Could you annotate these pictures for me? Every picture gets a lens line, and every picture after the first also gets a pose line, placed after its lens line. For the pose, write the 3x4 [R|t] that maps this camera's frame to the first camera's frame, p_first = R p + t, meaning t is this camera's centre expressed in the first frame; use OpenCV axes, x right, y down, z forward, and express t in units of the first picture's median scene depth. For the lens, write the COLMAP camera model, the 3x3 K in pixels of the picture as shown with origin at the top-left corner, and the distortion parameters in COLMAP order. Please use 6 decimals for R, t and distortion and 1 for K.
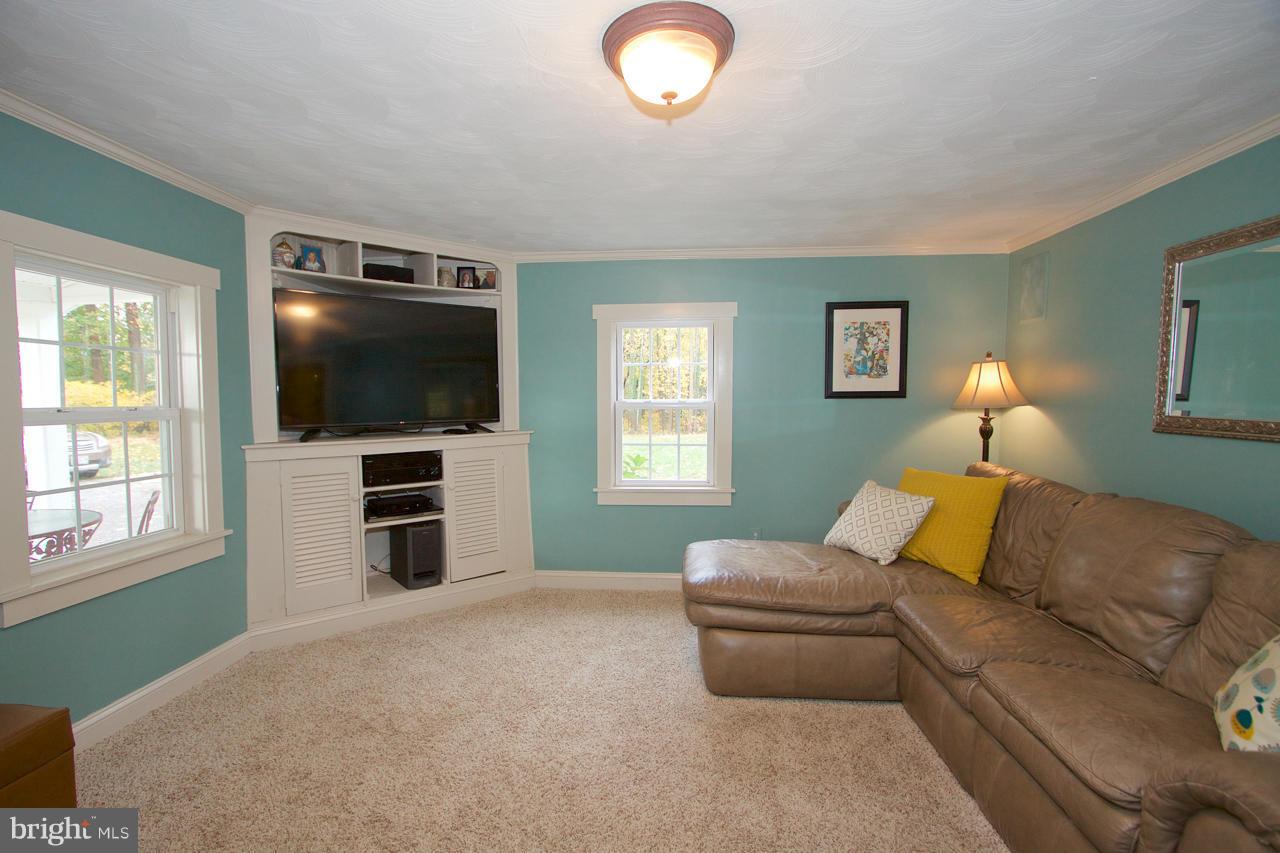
lens RADIAL K [[590.0, 0, 632.3], [0, 590.0, 433.0], [0, 0, 1]] dist [-0.009051, 0.000895]
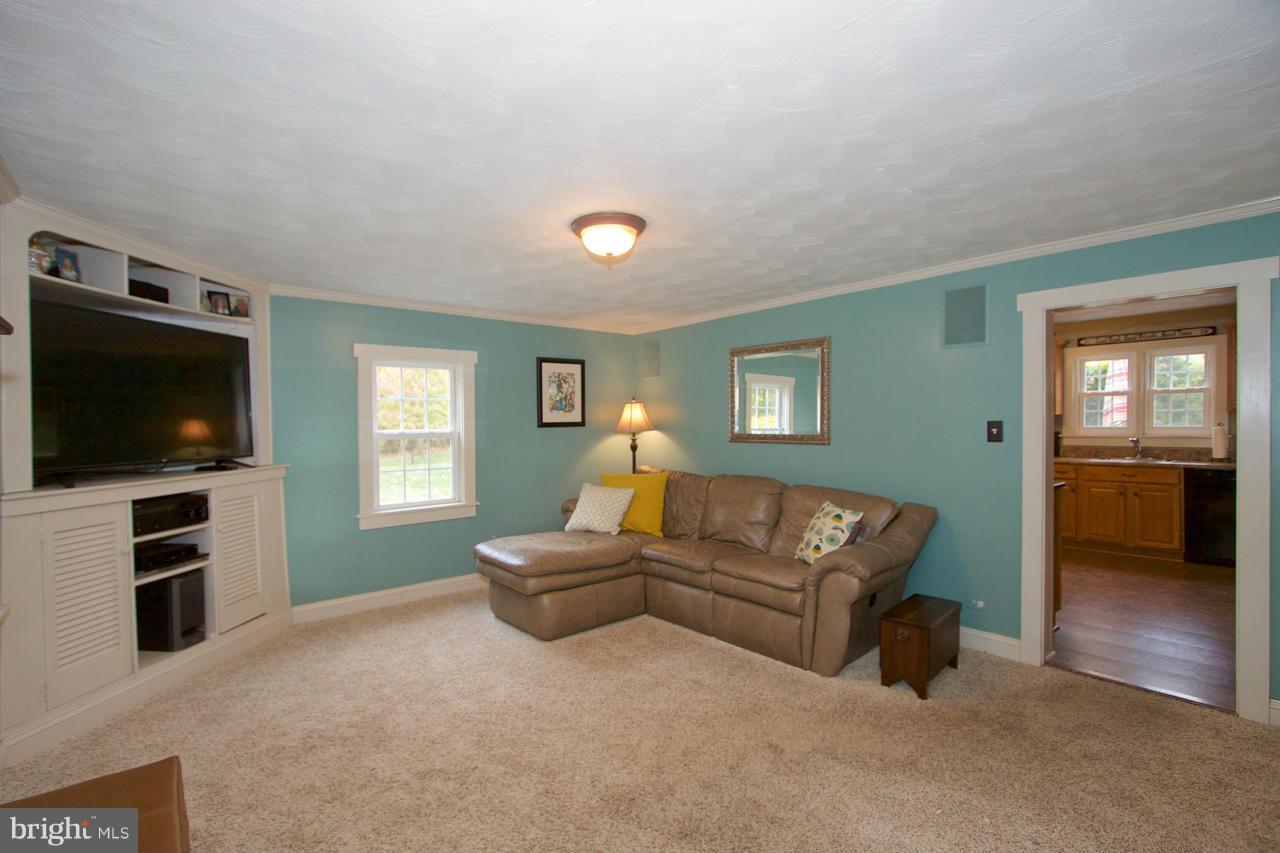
lens RADIAL K [[590.0, 0, 632.3], [0, 590.0, 433.0], [0, 0, 1]] dist [-0.009051, 0.000895]
pose [[0.709764, -0.018480, 0.704198, -0.502365], [0.055066, 0.998052, -0.029309, 0.005342], [-0.702284, 0.059580, 0.709399, -0.112253]]
